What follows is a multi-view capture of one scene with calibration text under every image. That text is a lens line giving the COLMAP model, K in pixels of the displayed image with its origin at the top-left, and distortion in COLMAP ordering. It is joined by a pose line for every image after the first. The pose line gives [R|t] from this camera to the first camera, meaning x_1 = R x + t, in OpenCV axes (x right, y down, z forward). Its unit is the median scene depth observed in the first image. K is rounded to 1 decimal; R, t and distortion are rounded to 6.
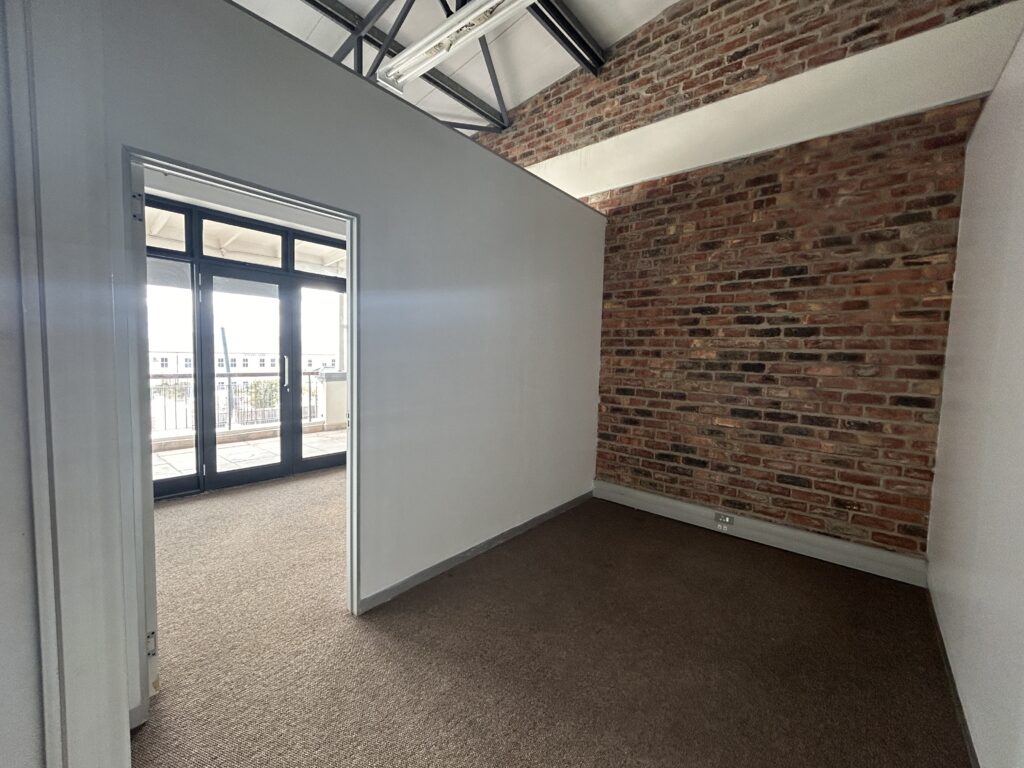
lens RADIAL K [[414.4, 0, 506.1], [0, 414.4, 368.0], [0, 0, 1]] dist [-0.000394, -0.000036]
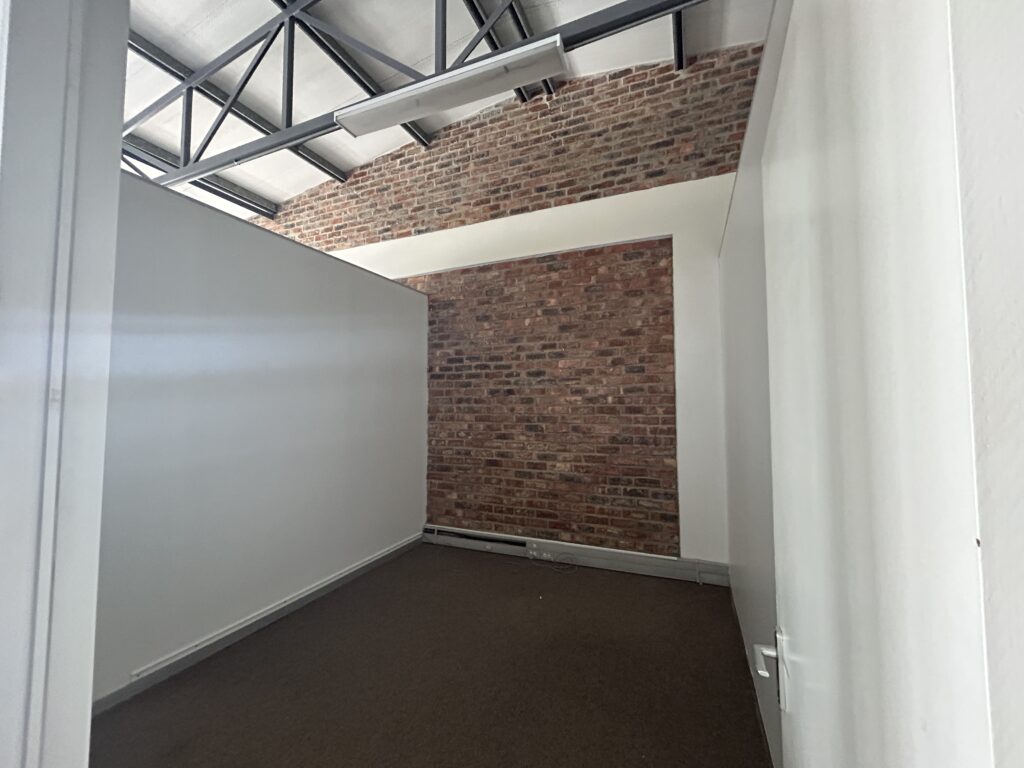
lens RADIAL K [[411.5, 0, 512.0], [0, 411.5, 384.0], [0, 0, 1]] dist [0.001357, 0.000156]
pose [[0.951909, -0.003186, 0.306364, 0.643076], [0.034594, 0.994669, -0.097143, 0.054225], [-0.304421, 0.103070, 0.946945, -0.651883]]
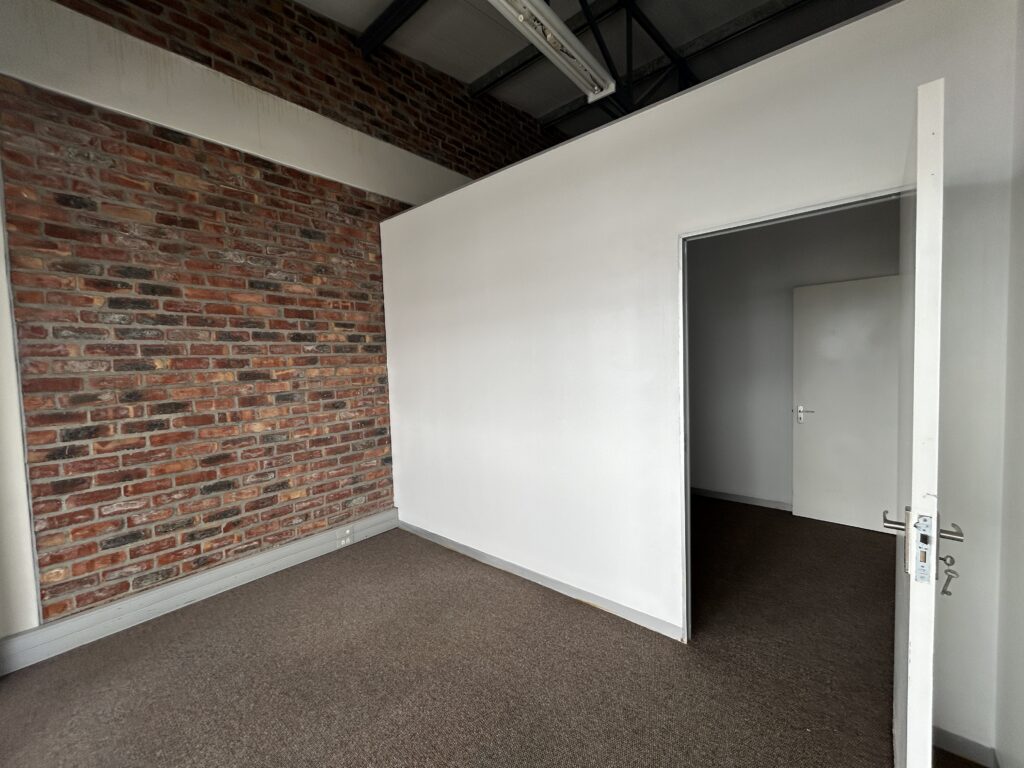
lens RADIAL K [[411.5, 0, 512.0], [0, 411.5, 384.0], [0, 0, 1]] dist [0.001357, 0.000156]
pose [[-0.011734, -0.058857, 0.998197, -0.774509], [0.114920, 0.991572, 0.059818, -0.042631], [-0.993305, 0.115415, -0.004871, 0.861036]]
